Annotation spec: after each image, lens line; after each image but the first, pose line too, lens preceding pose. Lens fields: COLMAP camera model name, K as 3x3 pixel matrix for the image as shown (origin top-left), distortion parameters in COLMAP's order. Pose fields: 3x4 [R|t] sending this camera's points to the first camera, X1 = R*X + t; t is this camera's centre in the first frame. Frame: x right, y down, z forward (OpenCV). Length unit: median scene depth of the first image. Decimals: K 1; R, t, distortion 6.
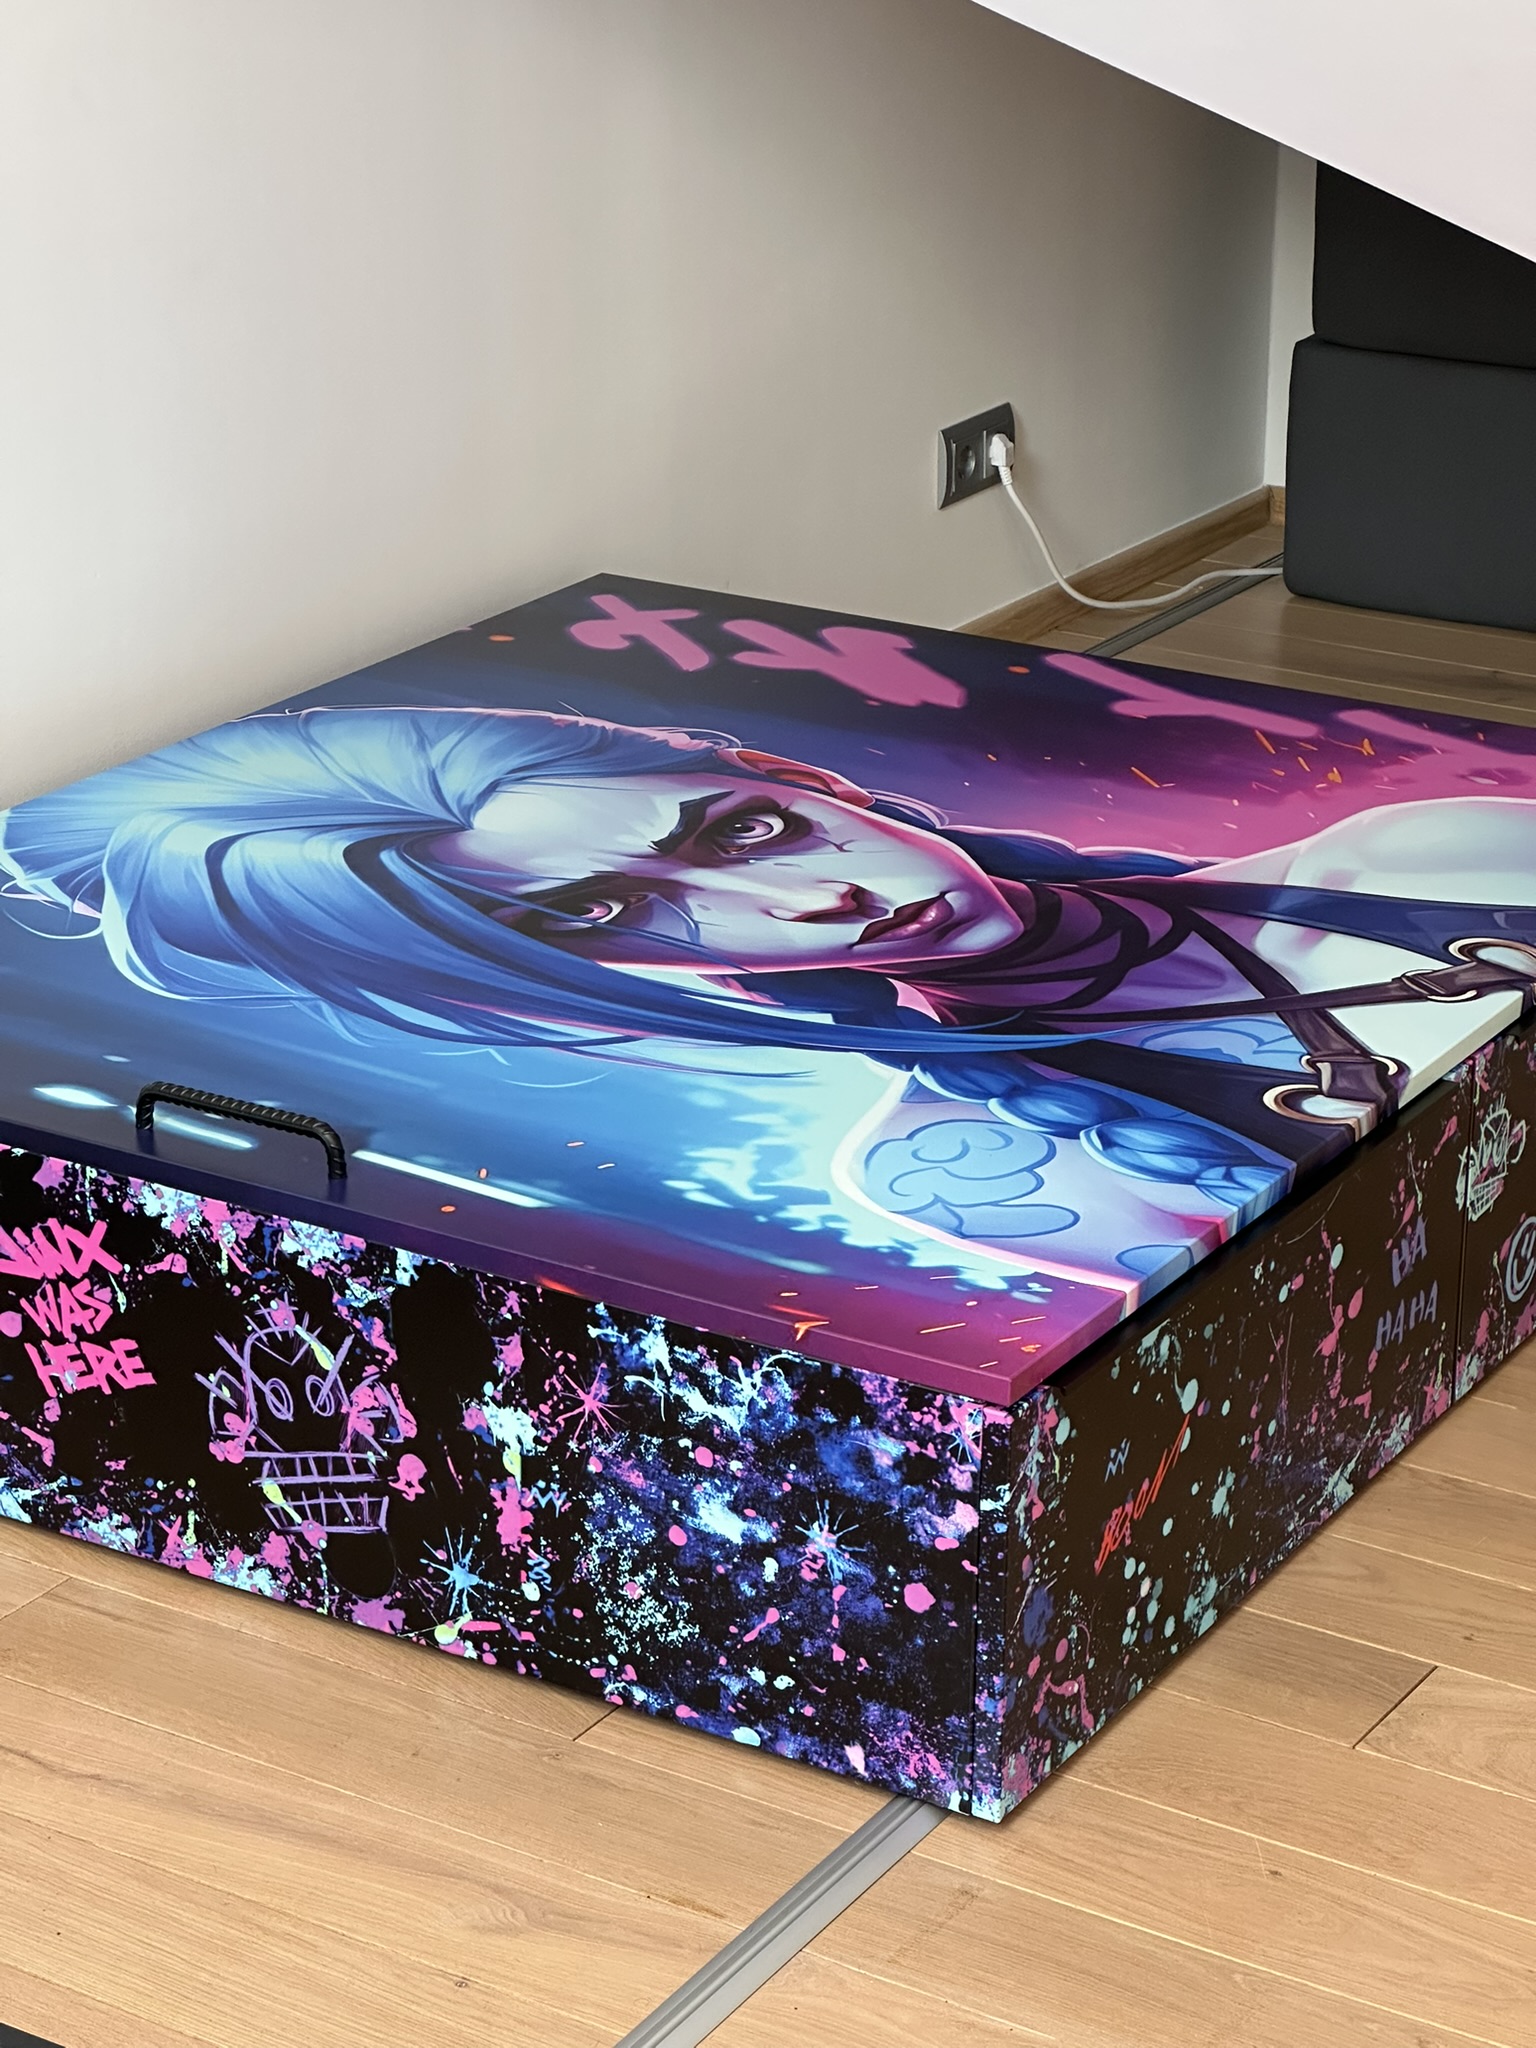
lens RADIAL K [[4277.7, 0, 768.0], [0, 4277.7, 1024.0], [0, 0, 1]] dist [-0.013299, 0.428029]
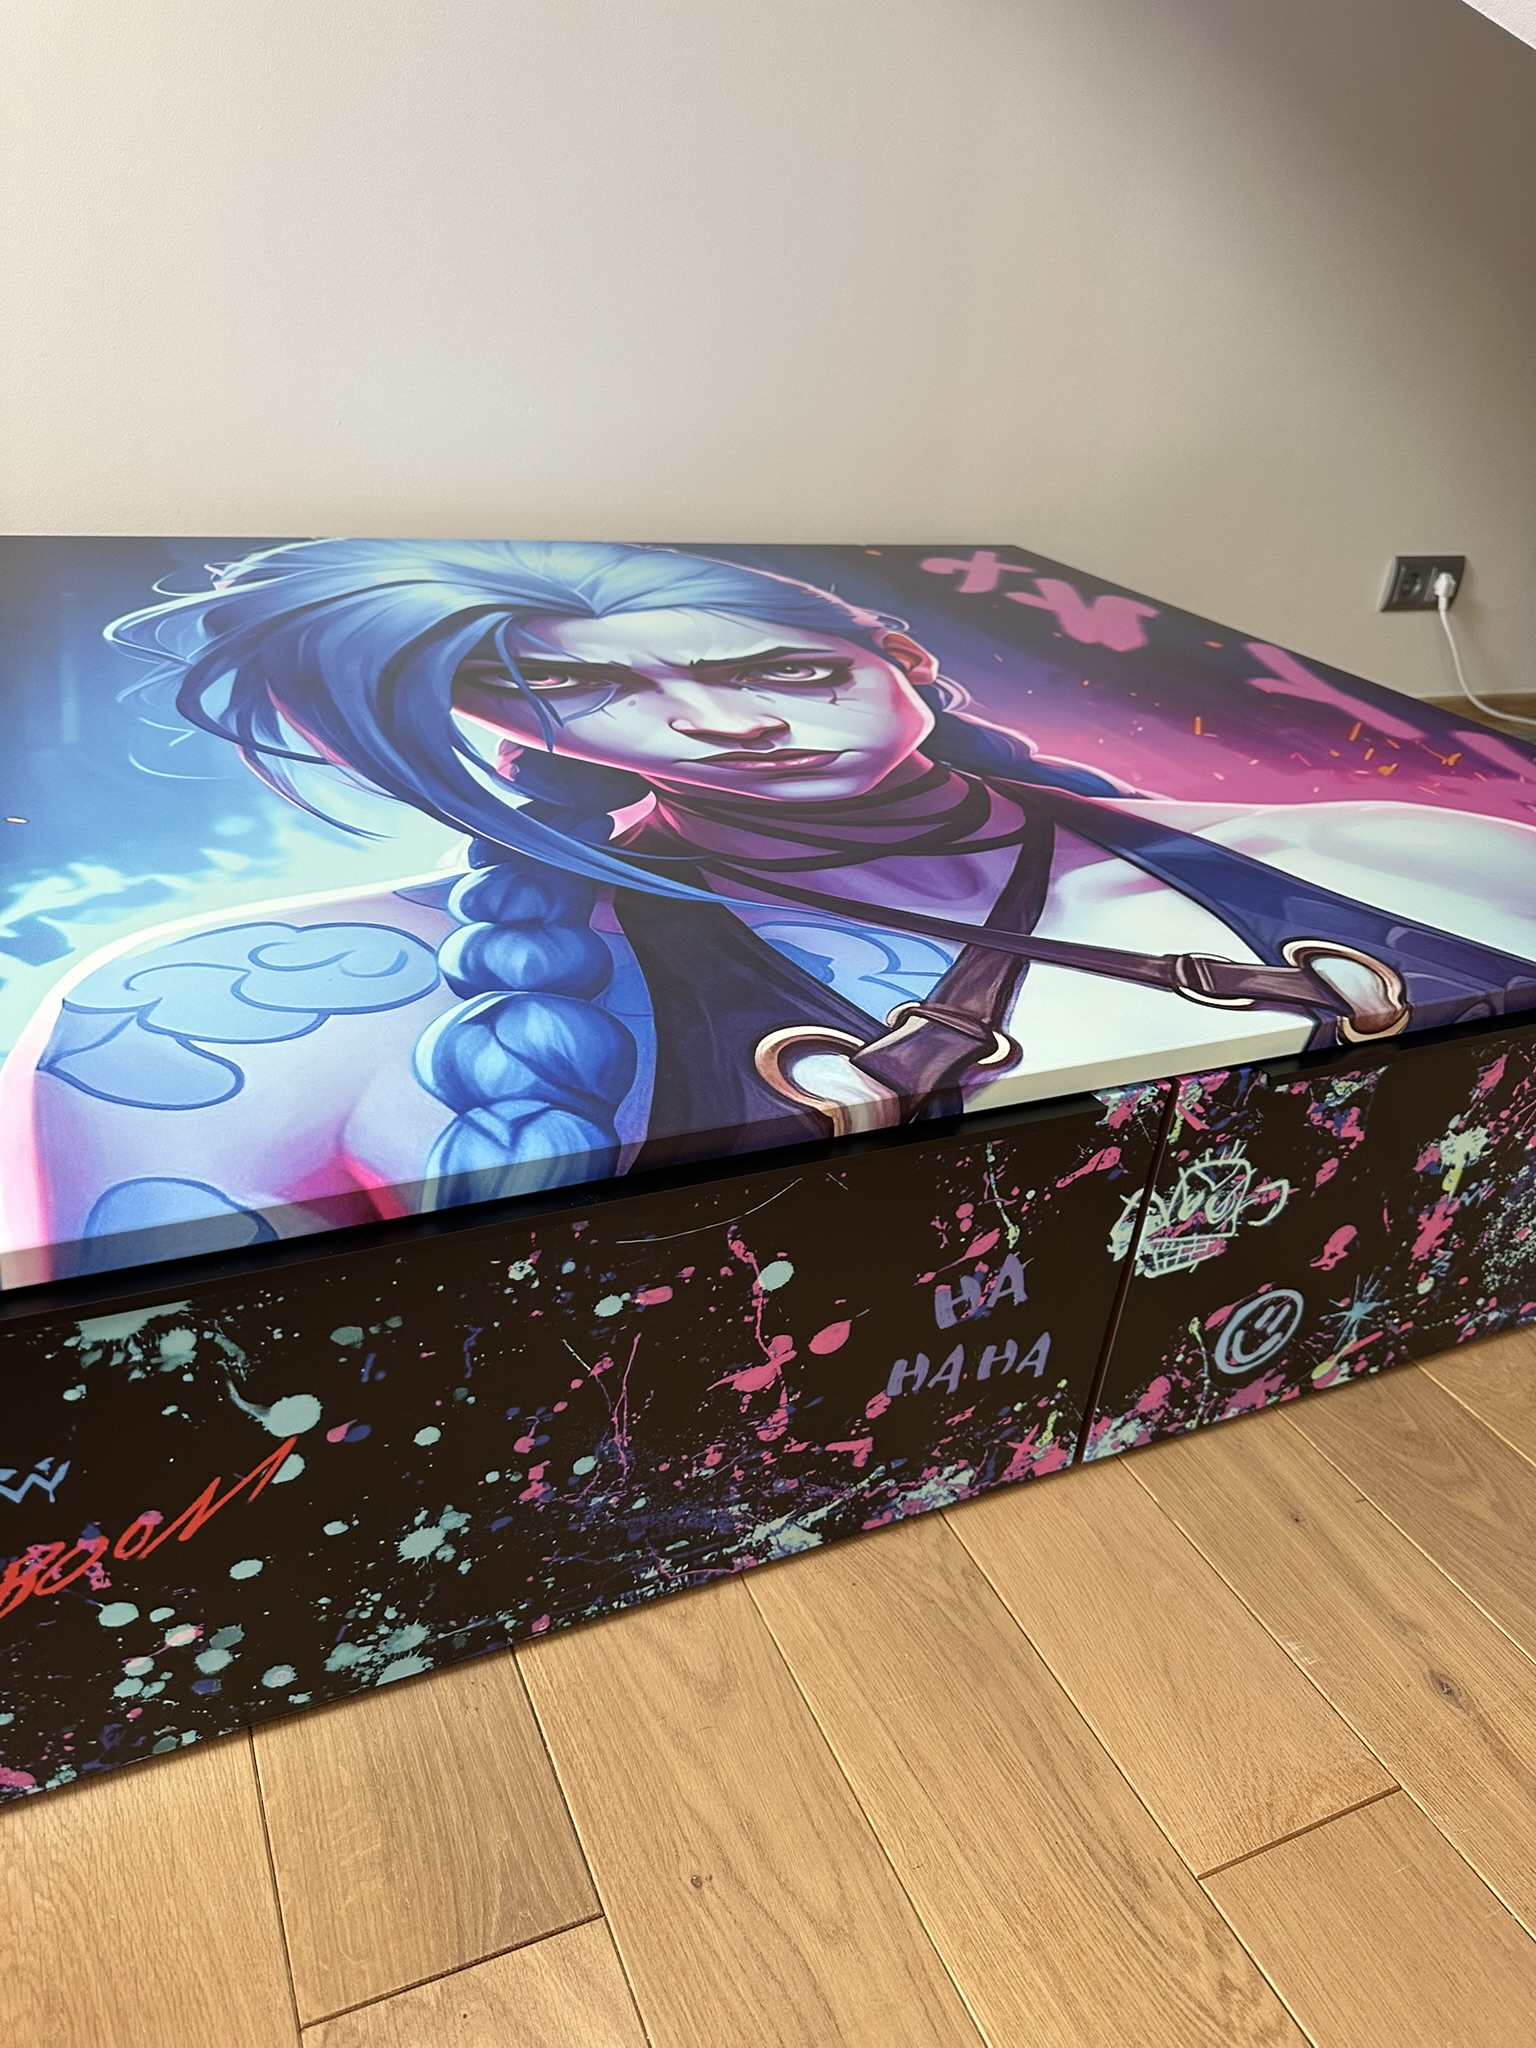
lens RADIAL K [[1401.4, 0, 768.0], [0, 1401.4, 1024.0], [0, 0, 1]] dist [0.149107, -0.277214]
pose [[0.834063, 0.327860, -0.443674, 0.198211], [-0.276296, 0.944361, 0.178443, -0.024014], [0.477494, -0.026248, 0.878243, 0.707561]]
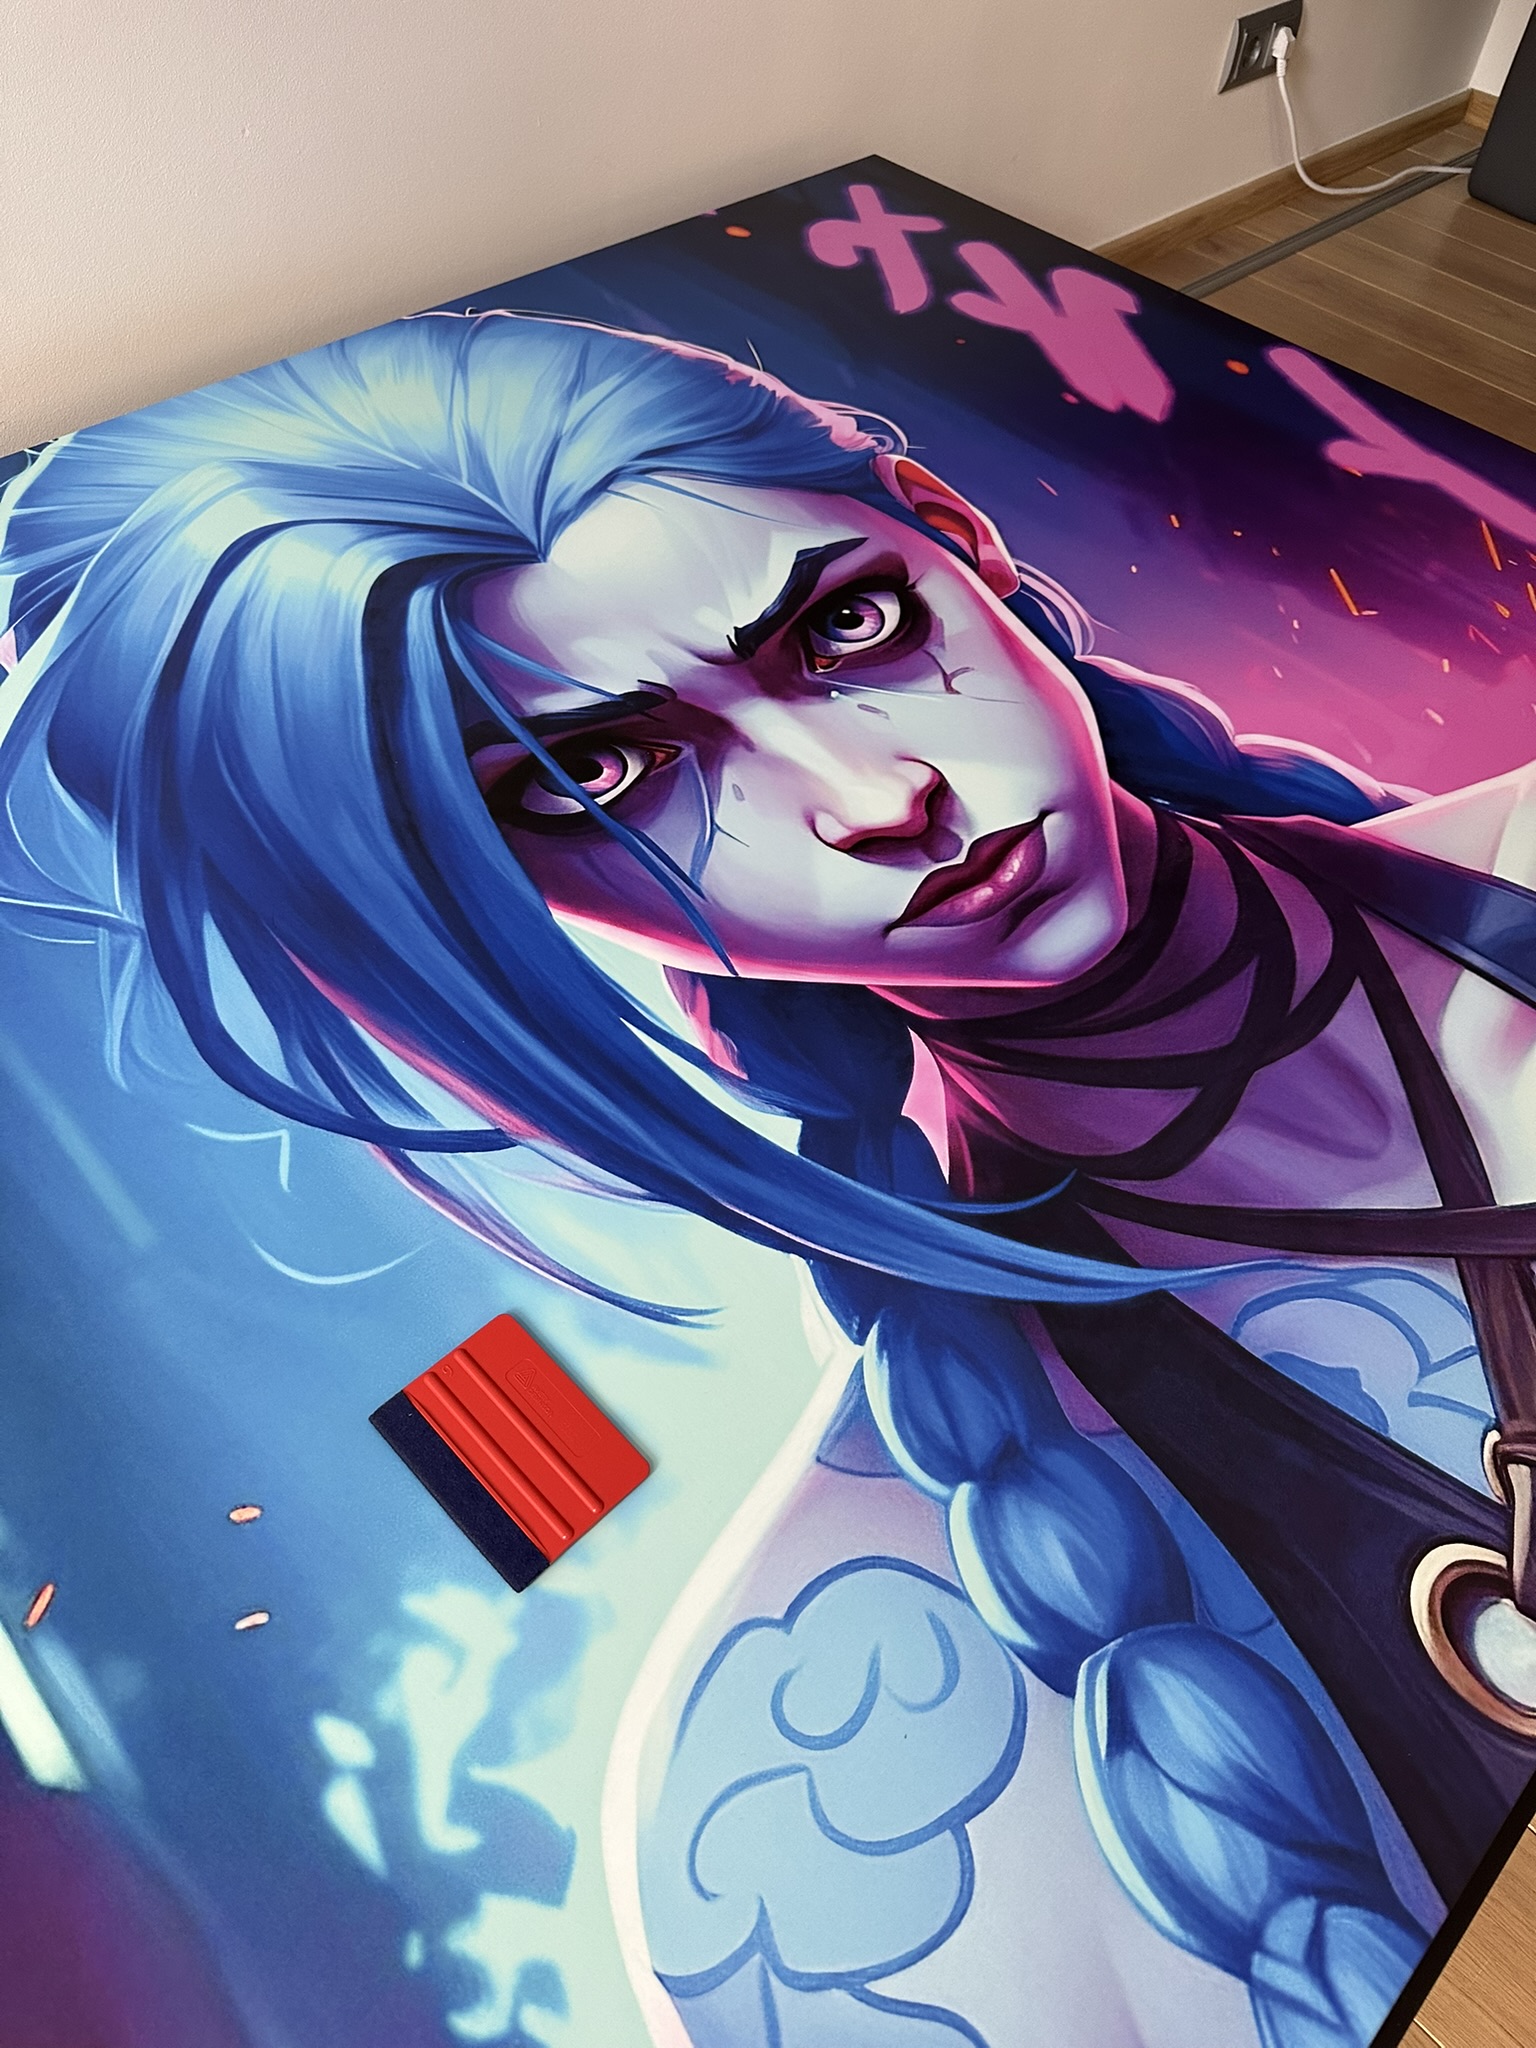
lens RADIAL K [[1401.4, 0, 768.0], [0, 1401.4, 1024.0], [0, 0, 1]] dist [0.149107, -0.277214]
pose [[0.968839, 0.221941, -0.109972, 0.029306], [-0.138183, 0.852777, 0.503664, -0.124421], [0.205565, -0.472773, 0.856872, 0.759807]]
